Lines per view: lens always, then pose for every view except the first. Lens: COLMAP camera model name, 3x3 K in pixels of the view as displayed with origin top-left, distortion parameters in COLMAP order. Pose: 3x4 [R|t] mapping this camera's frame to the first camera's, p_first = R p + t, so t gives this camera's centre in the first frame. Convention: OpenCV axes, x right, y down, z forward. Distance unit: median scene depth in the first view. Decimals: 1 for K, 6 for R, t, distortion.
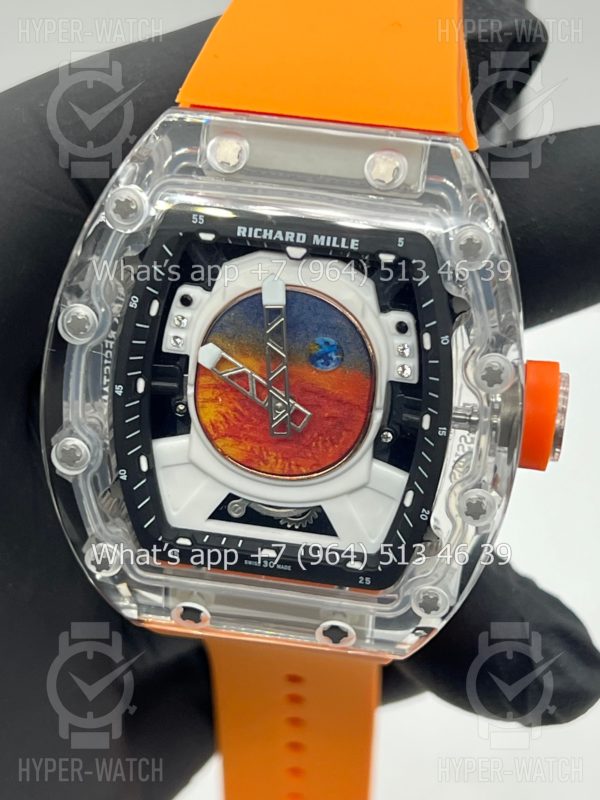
lens RADIAL K [[1912.2, 0, 300.0], [0, 1912.2, 400.0], [0, 0, 1]] dist [0.402973, -0.058620]
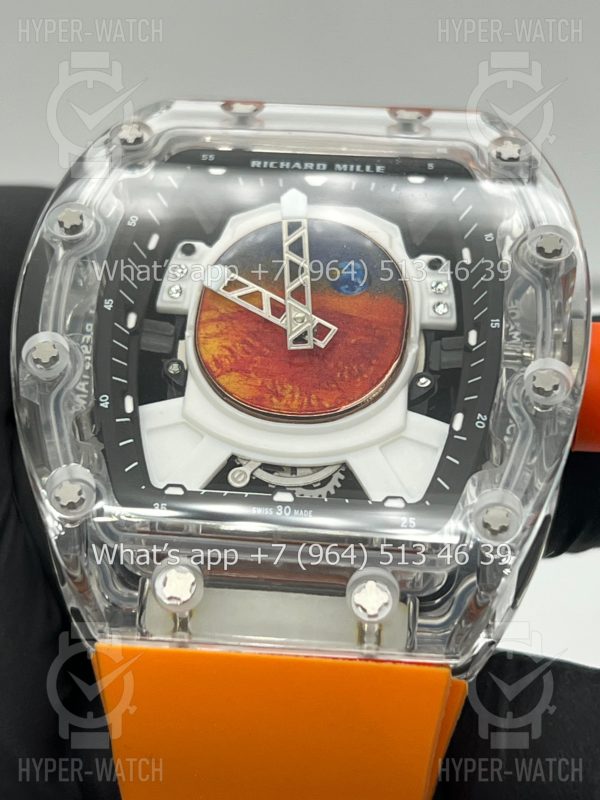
lens RADIAL K [[1912.2, 0, 300.0], [0, 1912.2, 400.0], [0, 0, 1]] dist [0.402973, -0.058620]
pose [[0.994311, 0.051876, 0.093028, -0.086263], [0.037222, 0.649095, -0.759797, 0.662356], [-0.099799, 0.758937, 0.643471, 0.476320]]
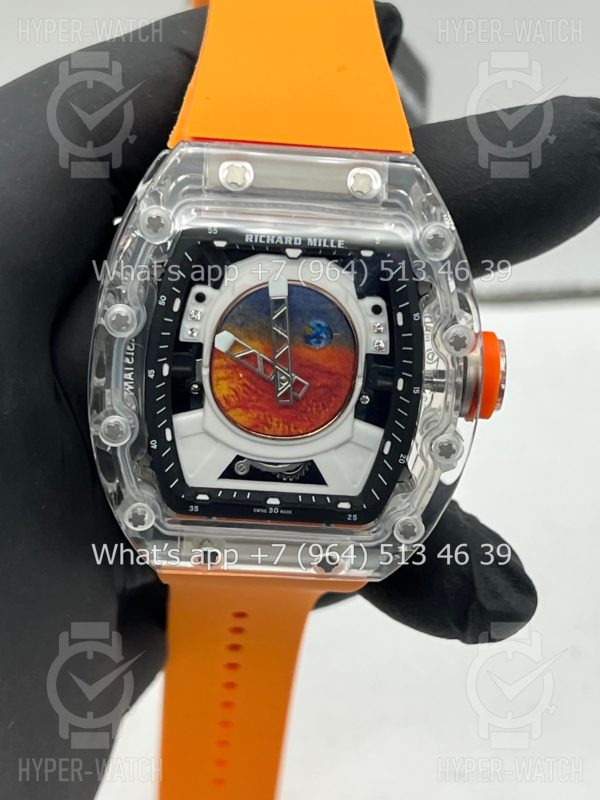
lens RADIAL K [[1912.2, 0, 300.0], [0, 1912.2, 400.0], [0, 0, 1]] dist [0.402973, -0.058620]
pose [[0.982550, -0.062397, 0.175219, -0.213930], [0.065703, 0.997753, -0.013122, 0.033184], [-0.174006, 0.024405, 0.984442, -0.210301]]
